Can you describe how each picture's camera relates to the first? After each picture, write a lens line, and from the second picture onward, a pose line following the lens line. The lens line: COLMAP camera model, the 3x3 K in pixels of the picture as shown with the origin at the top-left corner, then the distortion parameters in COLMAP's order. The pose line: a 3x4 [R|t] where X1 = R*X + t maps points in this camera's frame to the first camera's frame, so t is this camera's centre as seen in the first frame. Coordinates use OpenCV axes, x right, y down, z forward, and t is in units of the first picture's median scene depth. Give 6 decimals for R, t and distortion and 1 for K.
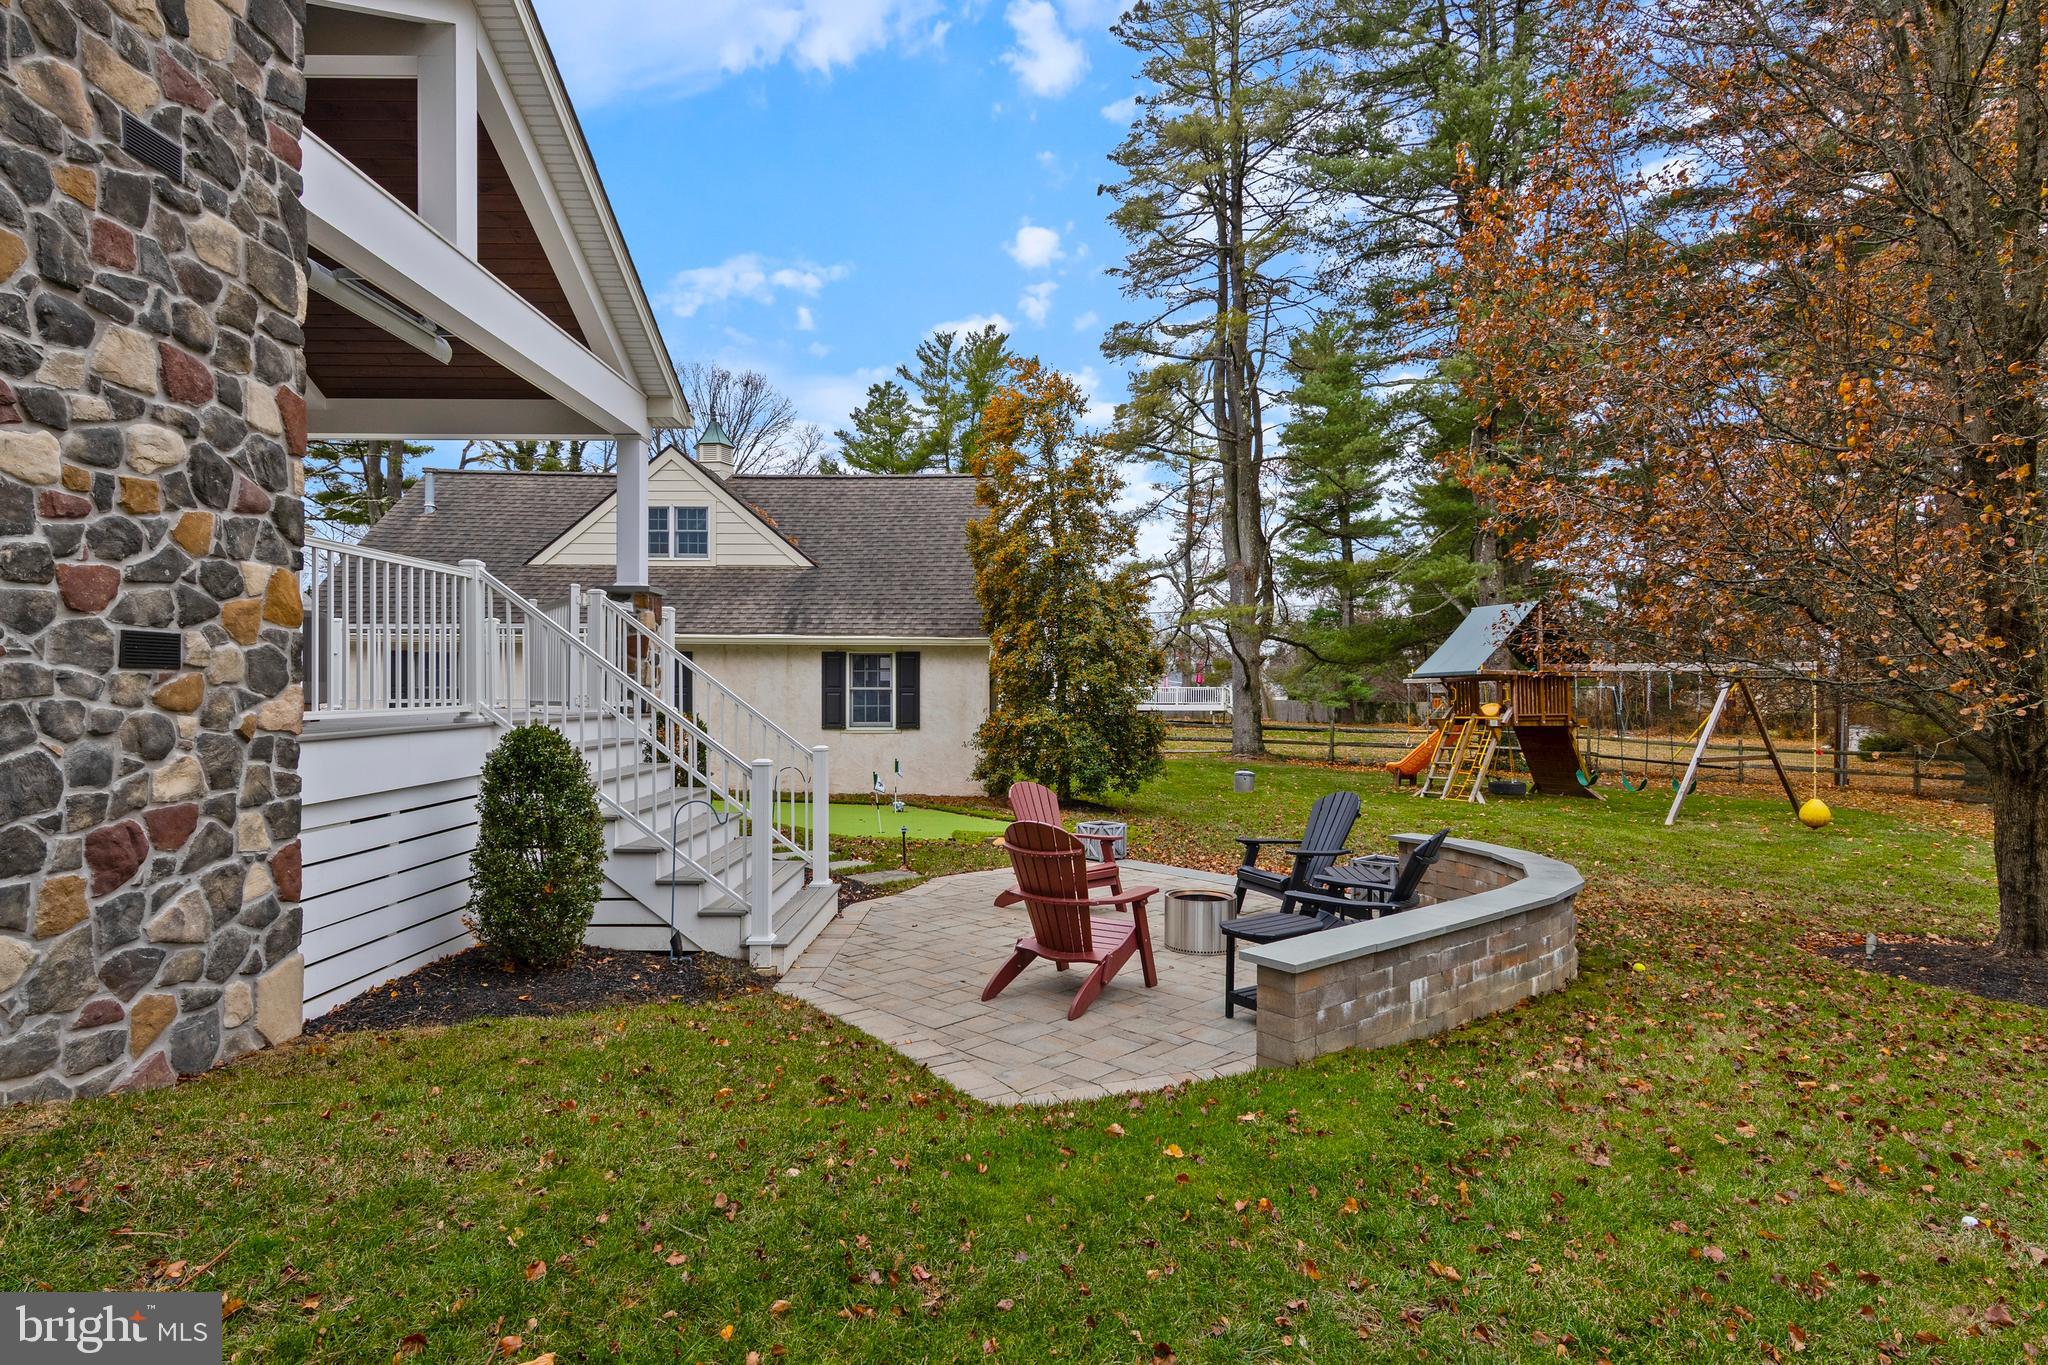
lens RADIAL K [[1073.5, 0, 1024.0], [0, 1073.5, 682.5], [0, 0, 1]] dist [0.001990, 0.000510]
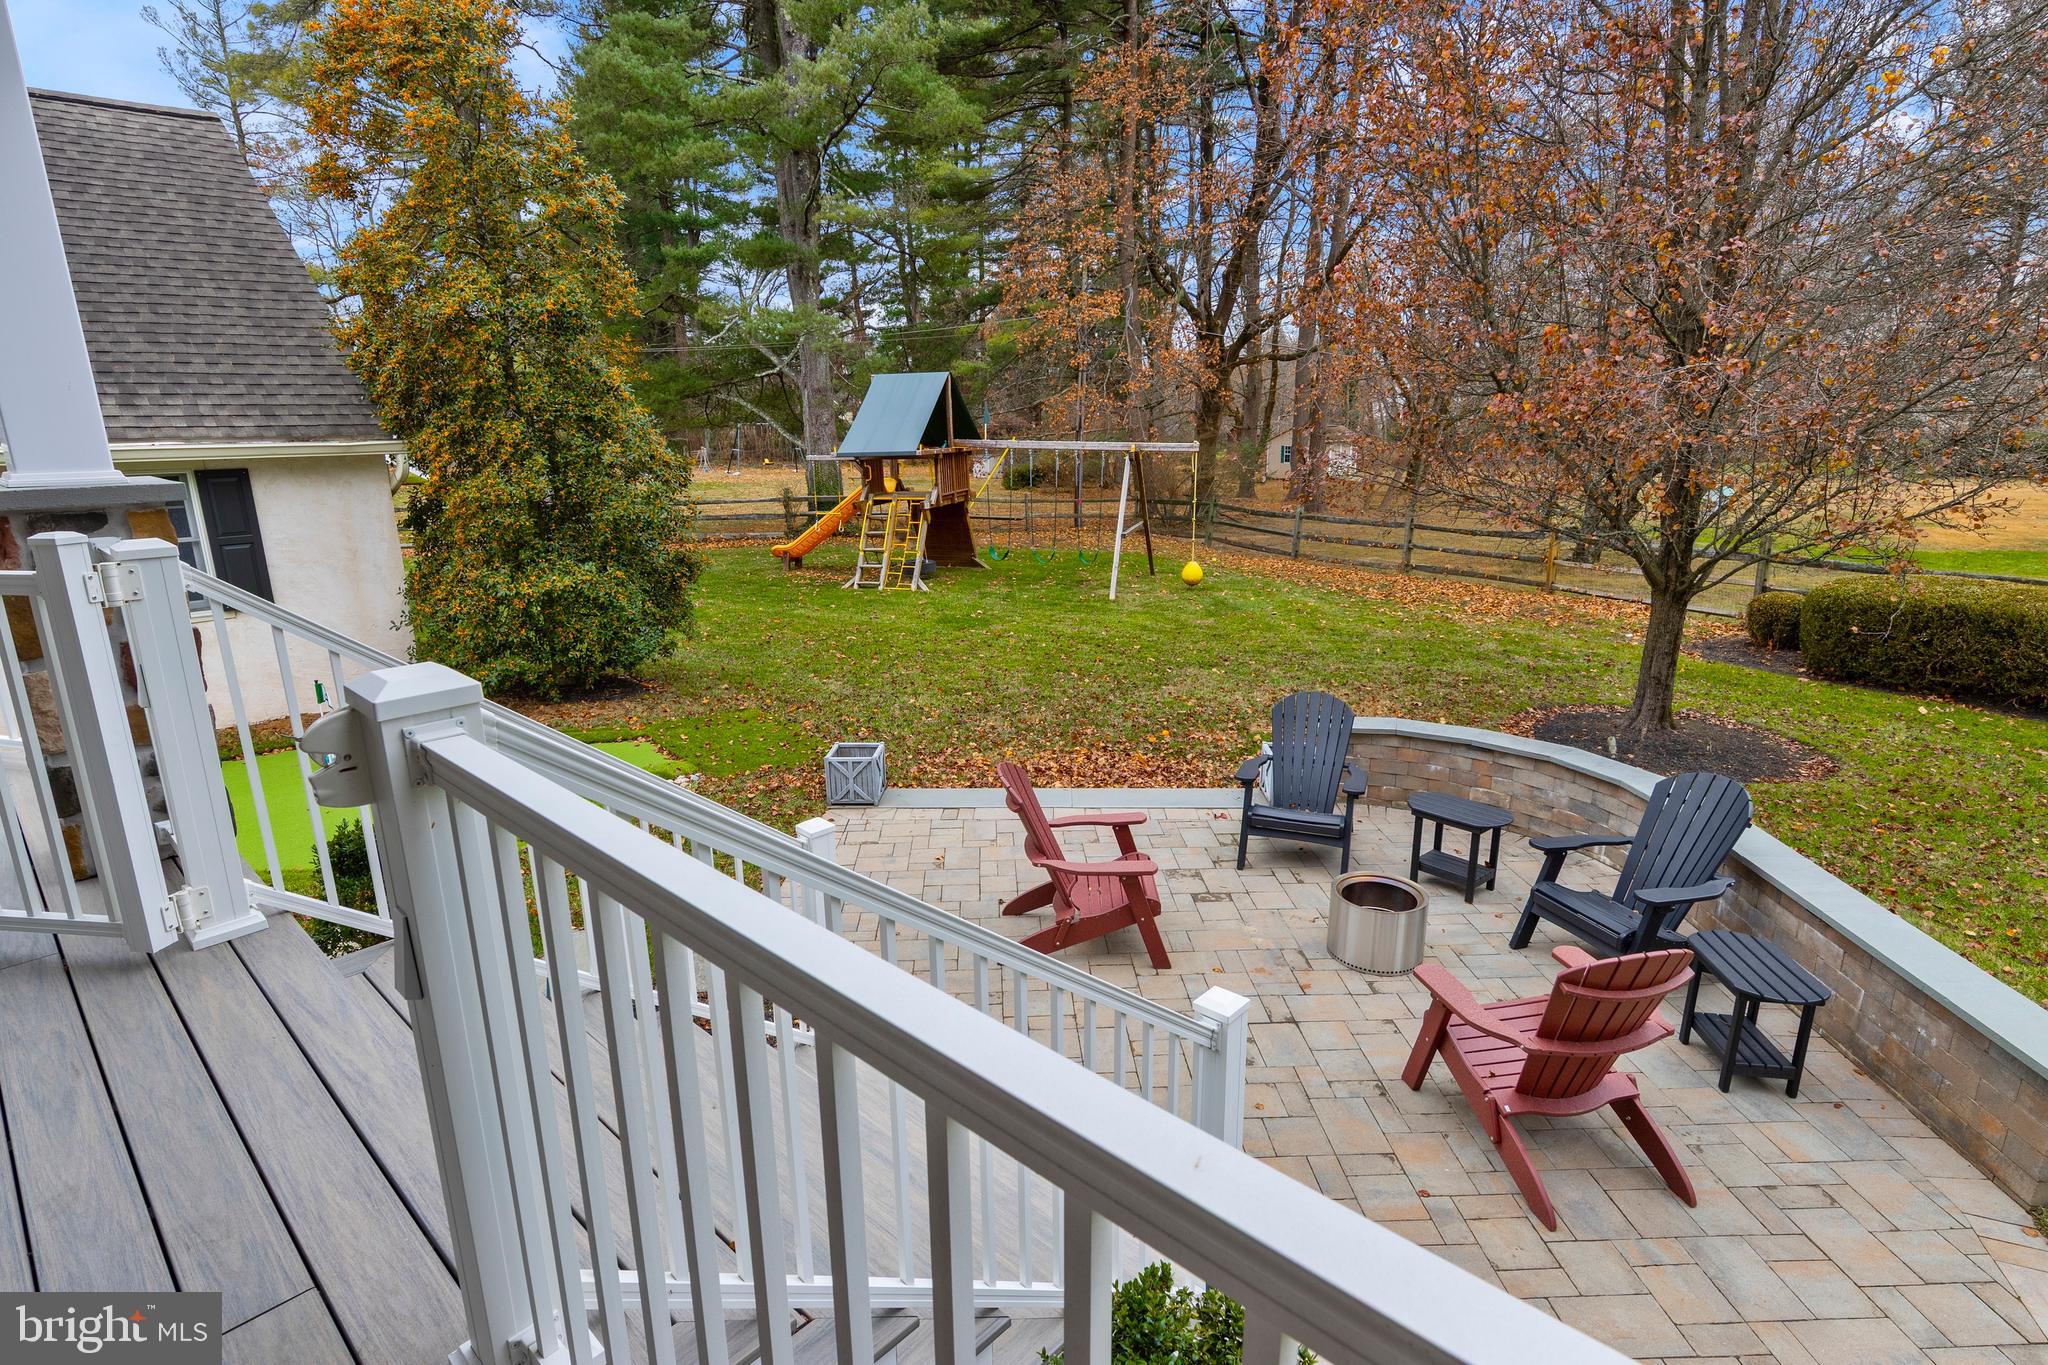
lens RADIAL K [[1018.7, 0, 1024.0], [0, 1018.7, 682.5], [0, 0, 1]] dist [-0.000022, -0.000010]
pose [[0.671558, -0.196547, 0.714408, -0.200926], [-0.000113, 0.964149, 0.265363, -0.054768], [-0.740952, -0.178287, 0.647460, 0.303561]]
